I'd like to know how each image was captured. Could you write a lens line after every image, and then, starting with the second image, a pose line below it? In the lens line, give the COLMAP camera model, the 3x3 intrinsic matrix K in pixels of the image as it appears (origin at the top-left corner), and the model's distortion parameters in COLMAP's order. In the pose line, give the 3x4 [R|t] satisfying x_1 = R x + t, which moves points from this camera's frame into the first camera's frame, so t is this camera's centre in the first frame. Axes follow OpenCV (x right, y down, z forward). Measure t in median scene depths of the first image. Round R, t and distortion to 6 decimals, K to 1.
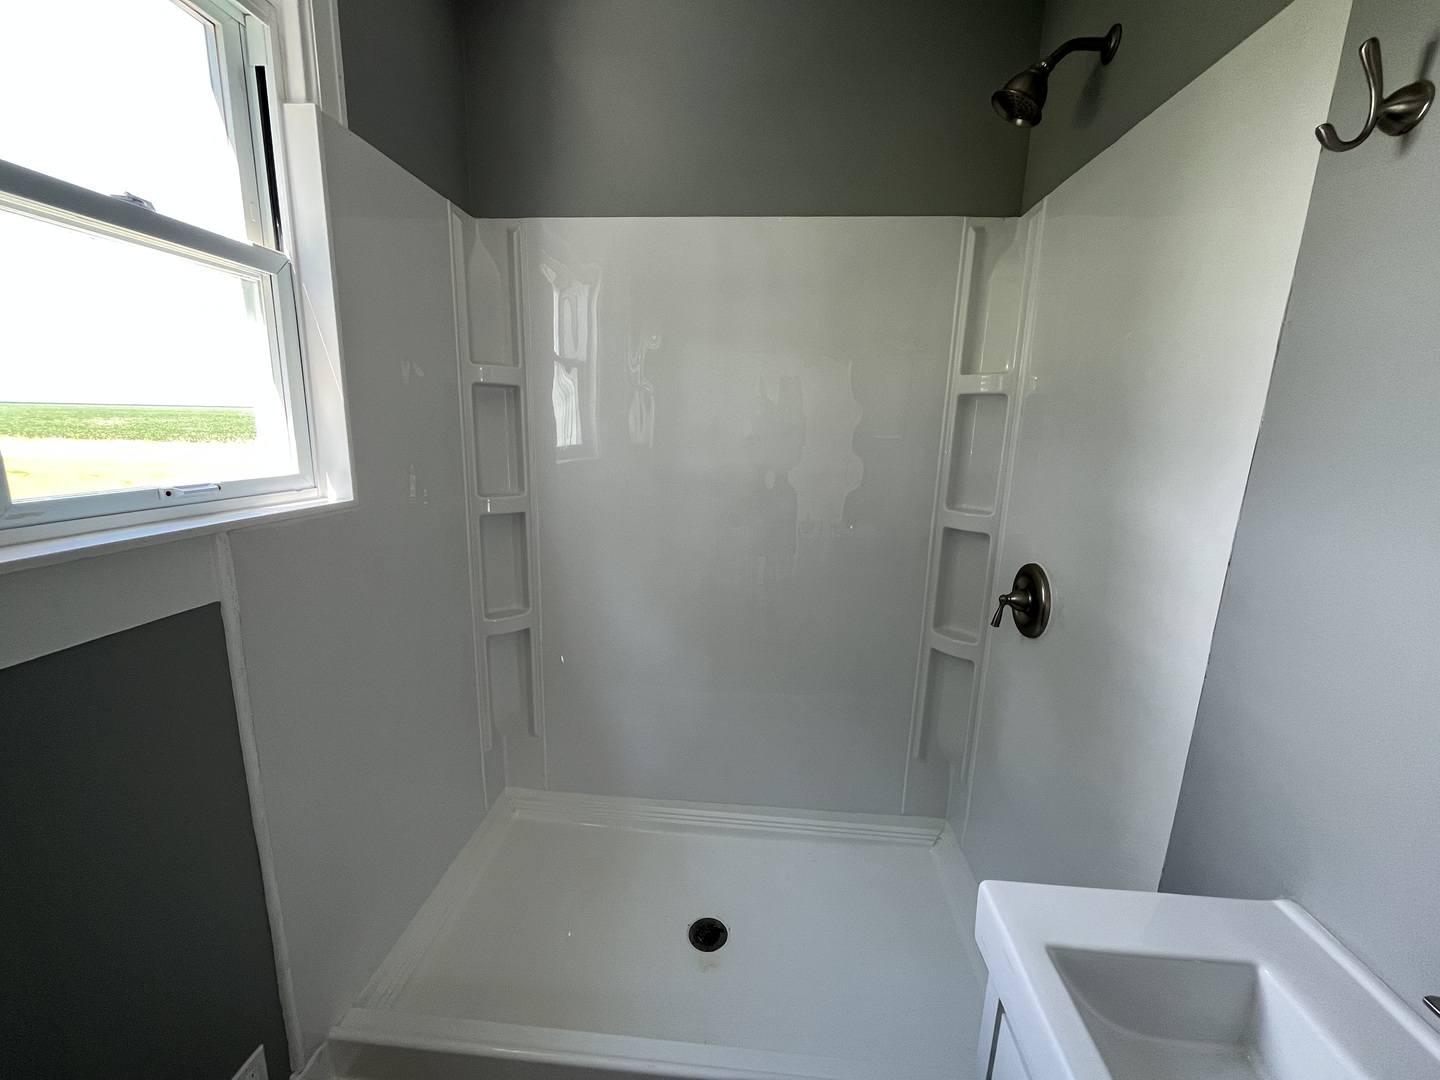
lens RADIAL K [[582.3, 0, 718.4], [0, 582.3, 541.7], [0, 0, 1]] dist [-0.001418, 0.000080]
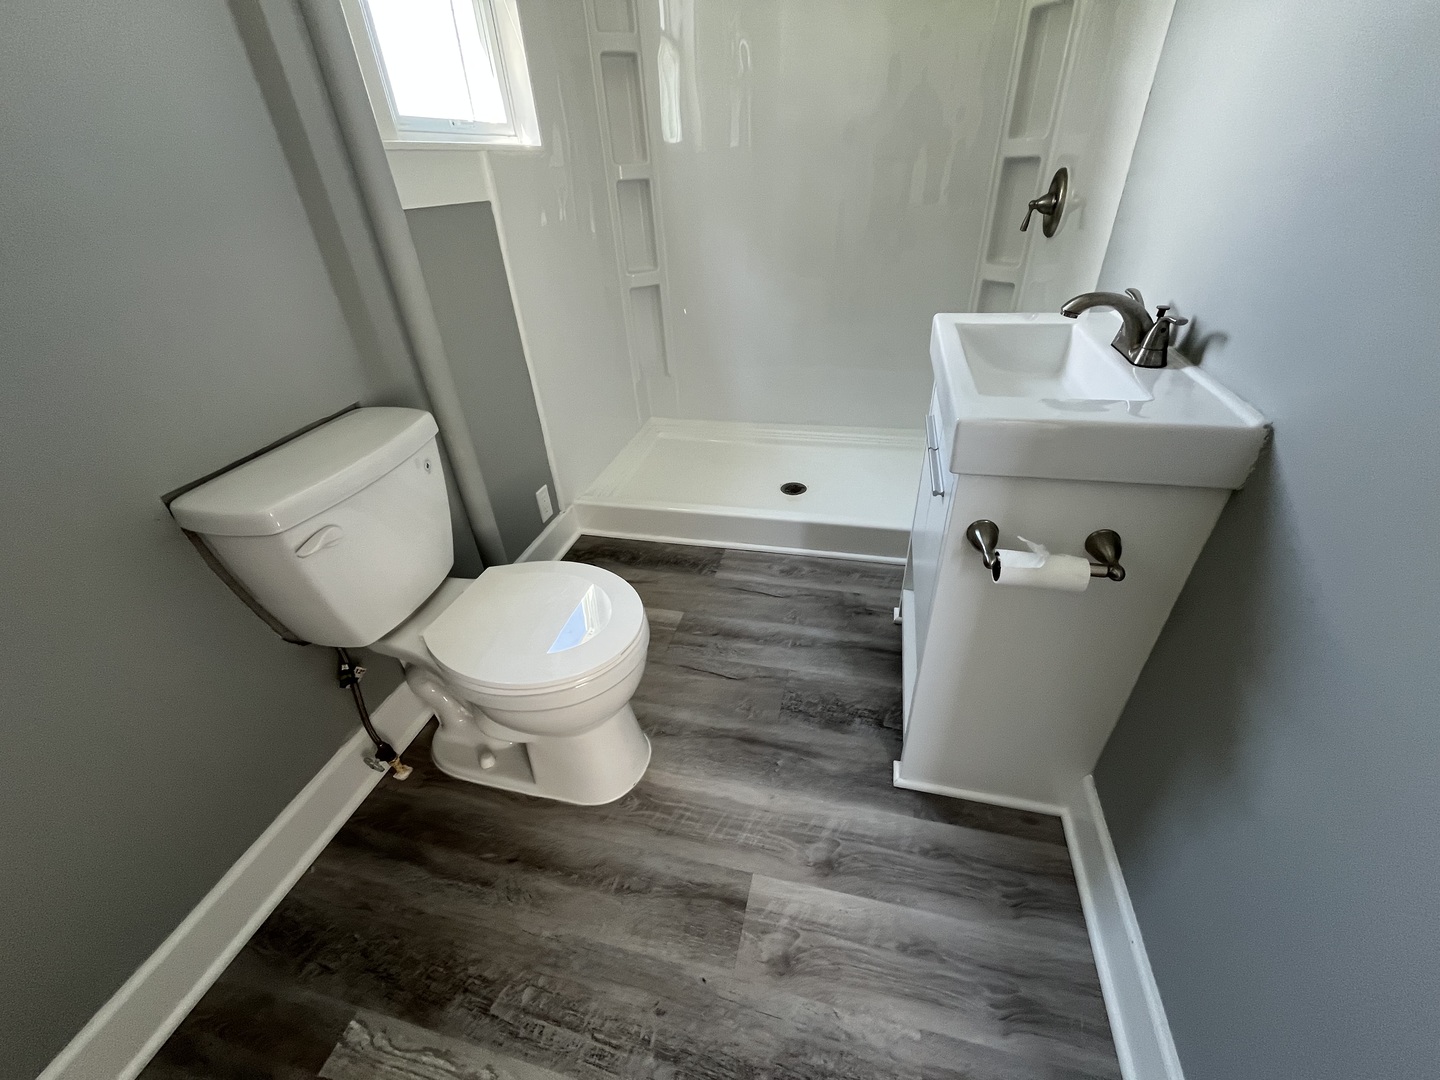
lens RADIAL K [[582.3, 0, 718.4], [0, 582.3, 541.7], [0, 0, 1]] dist [-0.001418, 0.000080]
pose [[0.982888, 0.021002, -0.183002, 0.067154], [0.046580, 0.932853, 0.357234, 0.259056], [0.178217, -0.359645, 0.915912, -0.443155]]
